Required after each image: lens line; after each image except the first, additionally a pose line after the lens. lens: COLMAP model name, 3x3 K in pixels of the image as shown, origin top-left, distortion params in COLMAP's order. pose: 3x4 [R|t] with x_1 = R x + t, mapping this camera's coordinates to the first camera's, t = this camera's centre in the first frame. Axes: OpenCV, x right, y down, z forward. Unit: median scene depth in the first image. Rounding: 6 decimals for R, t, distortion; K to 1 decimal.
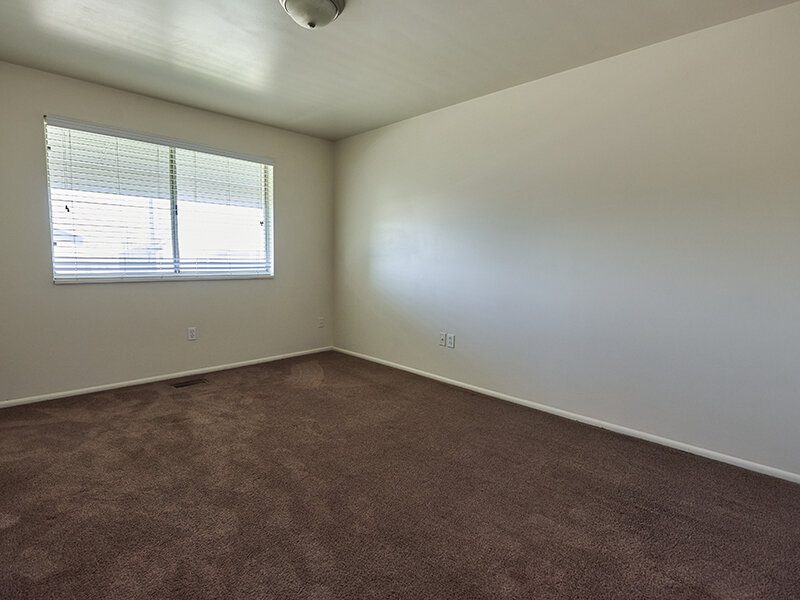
lens RADIAL K [[412.0, 0, 396.7], [0, 412.0, 299.3], [0, 0, 1]] dist [-0.013088, -0.000901]
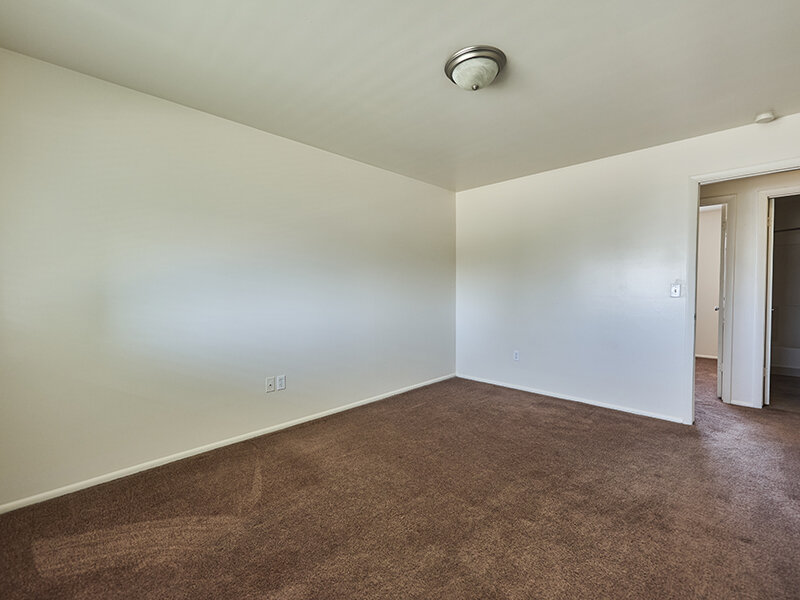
lens RADIAL K [[354.8, 0, 400.0], [0, 354.8, 300.0], [0, 0, 1]] dist [-0.001794, -0.000133]
pose [[-0.024888, -0.039166, 0.998923, -0.942927], [0.100241, 0.994098, 0.041474, -0.129801], [-0.994652, 0.101165, -0.020815, 1.009493]]
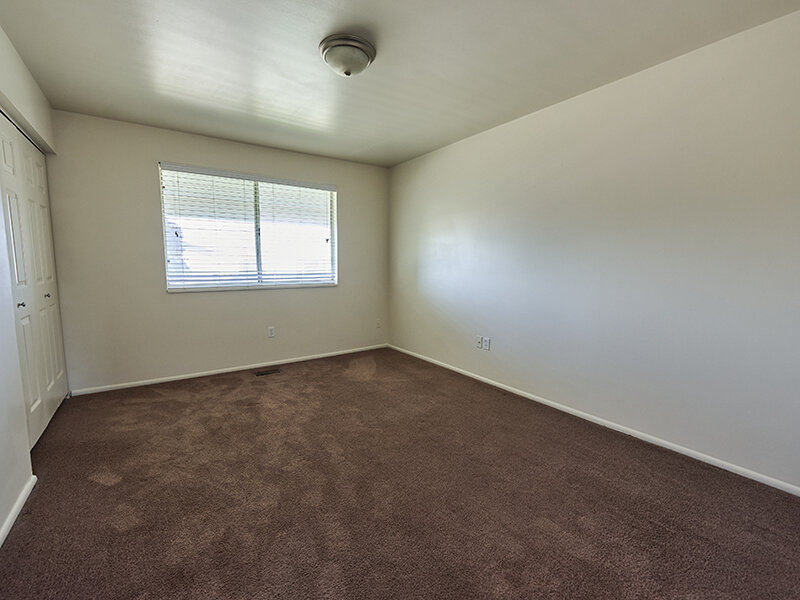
lens RADIAL K [[354.8, 0, 400.0], [0, 354.8, 300.0], [0, 0, 1]] dist [-0.001794, -0.000133]
pose [[0.984367, 0.006664, -0.176004, 0.096416], [-0.005698, 0.999966, 0.005994, -0.029302], [0.176038, -0.004897, 0.984371, 0.028277]]
